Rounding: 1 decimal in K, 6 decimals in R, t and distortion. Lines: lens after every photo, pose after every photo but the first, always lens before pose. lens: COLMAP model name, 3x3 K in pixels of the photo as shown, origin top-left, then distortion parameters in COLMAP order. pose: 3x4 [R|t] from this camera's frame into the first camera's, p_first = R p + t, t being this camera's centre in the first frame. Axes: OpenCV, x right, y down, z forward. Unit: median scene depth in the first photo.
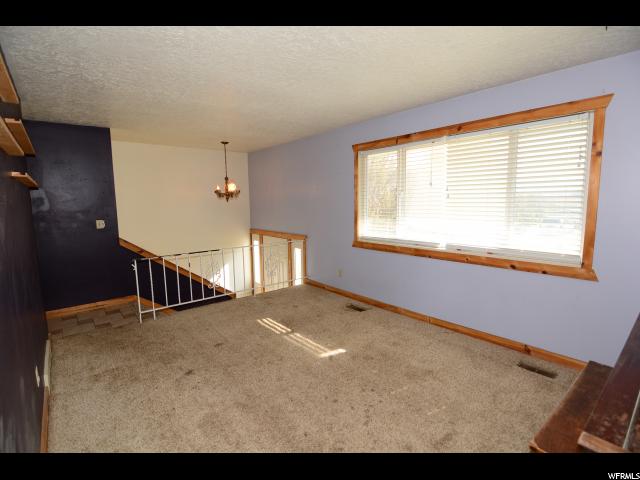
lens RADIAL K [[320.0, 0, 320.4], [0, 320.0, 239.7], [0, 0, 1]] dist [-0.005880, -0.000720]
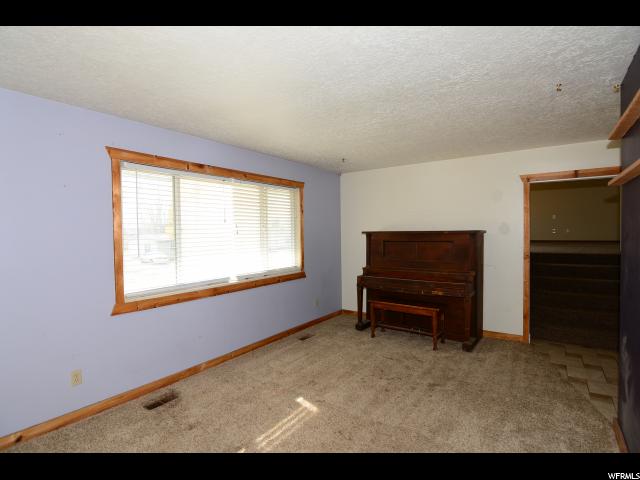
lens RADIAL K [[320.0, 0, 320.1], [0, 320.0, 240.2], [0, 0, 1]] dist [-0.005880, -0.000720]
pose [[-0.244535, -0.006316, 0.969620, -0.708847], [0.137015, 0.989720, 0.041002, -0.110402], [-0.959911, 0.142879, -0.241156, 0.952935]]
